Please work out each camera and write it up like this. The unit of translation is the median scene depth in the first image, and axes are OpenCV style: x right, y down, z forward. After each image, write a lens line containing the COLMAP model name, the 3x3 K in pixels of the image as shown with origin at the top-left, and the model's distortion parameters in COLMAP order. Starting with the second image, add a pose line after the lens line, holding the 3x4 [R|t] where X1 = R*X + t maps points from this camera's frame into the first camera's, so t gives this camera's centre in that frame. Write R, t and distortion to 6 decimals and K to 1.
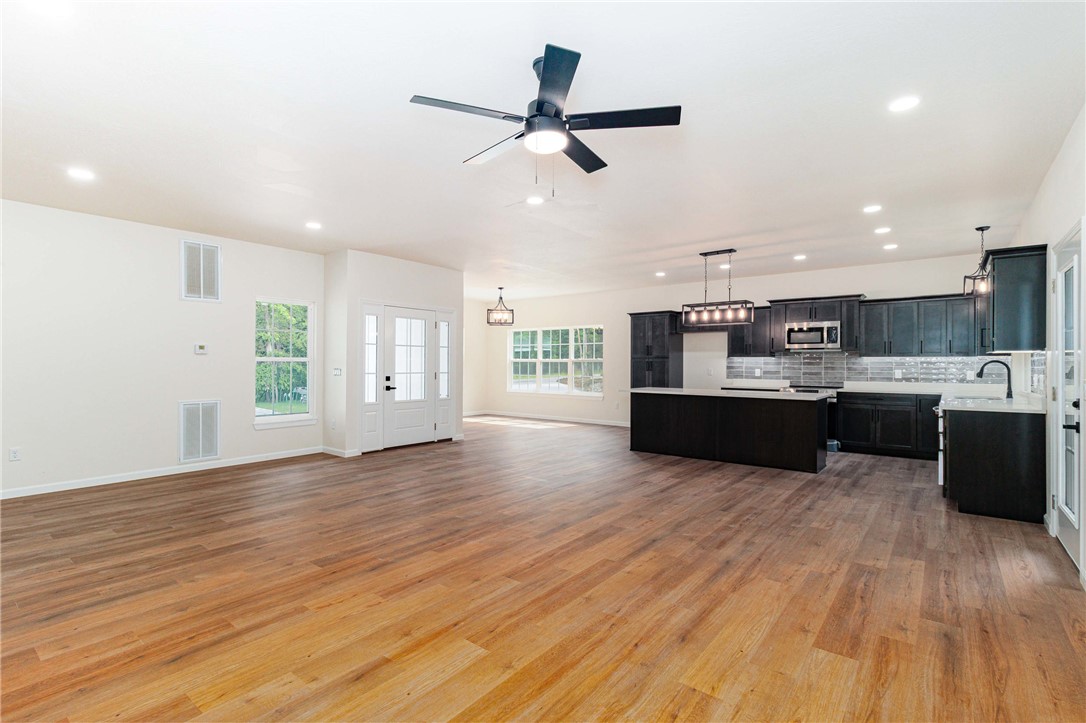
lens RADIAL K [[505.7, 0, 559.9], [0, 505.7, 359.9], [0, 0, 1]] dist [0.005304, -0.000548]
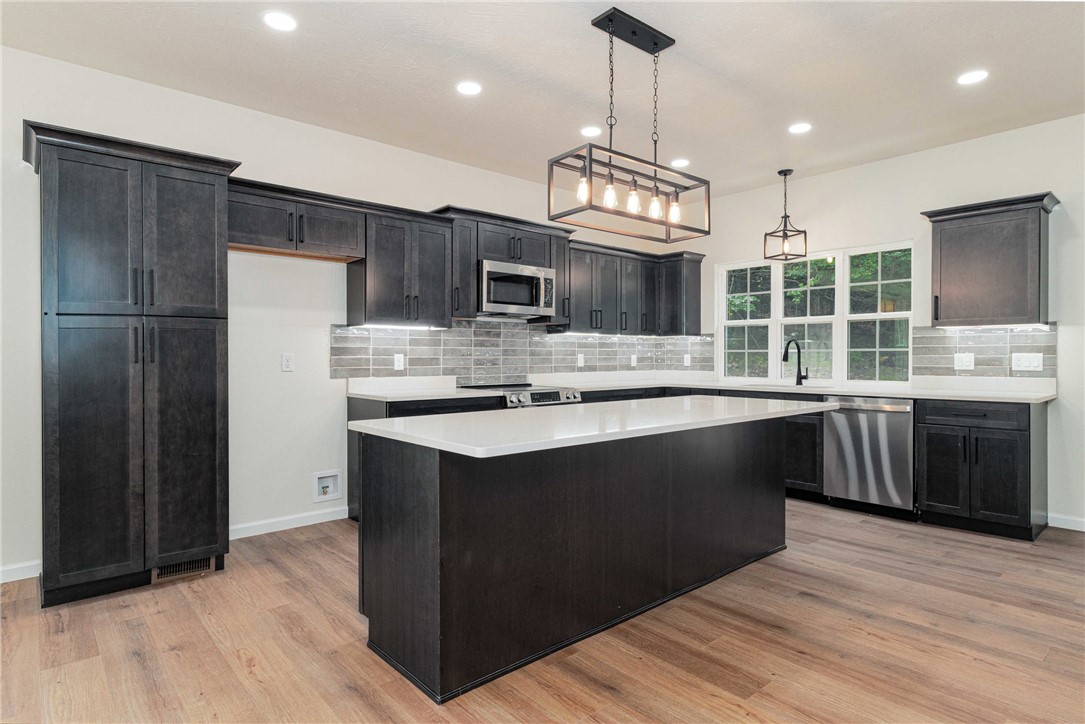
lens RADIAL K [[589.1, 0, 546.0], [0, 589.1, 361.3], [0, 0, 1]] dist [0.003976, 0.001654]
pose [[0.199225, -0.011167, 0.979890, -0.116877], [-0.006387, 0.999899, 0.012693, 0.020466], [-0.979933, -0.008787, 0.199134, 0.936195]]
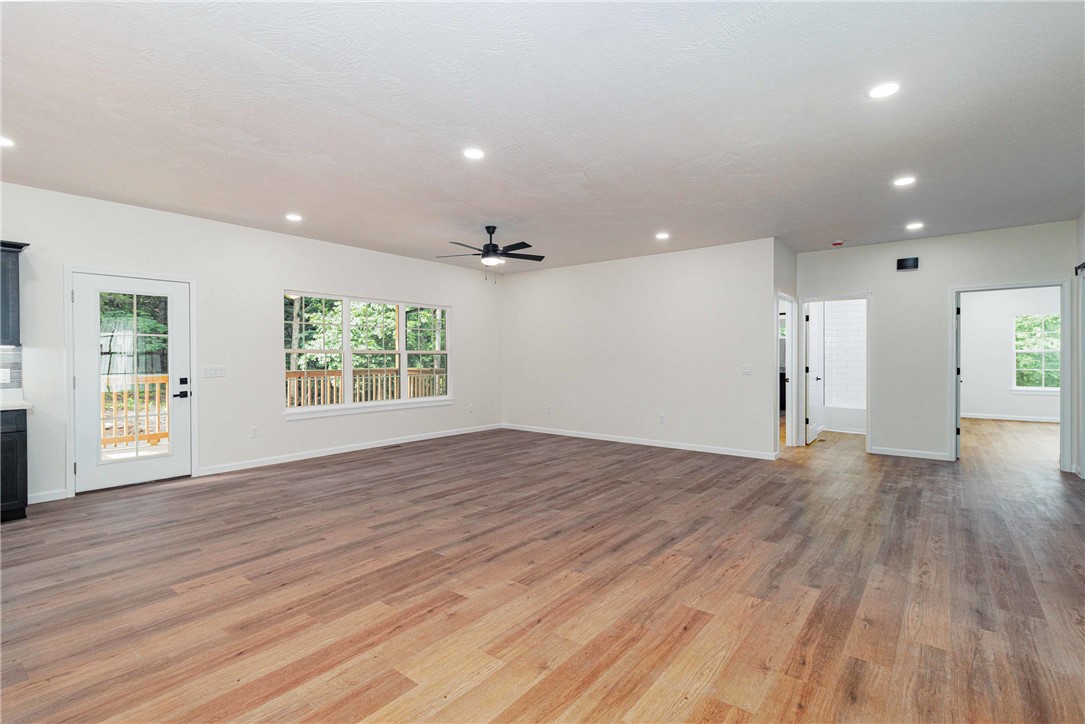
lens RADIAL K [[505.3, 0, 544.1], [0, 505.3, 365.0], [0, 0, 1]] dist [0.005304, -0.000548]
pose [[-0.999703, -0.001222, 0.024341, -0.116944], [-0.001103, 0.999987, 0.004928, 0.008432], [-0.024347, 0.004900, -0.999692, 1.175497]]
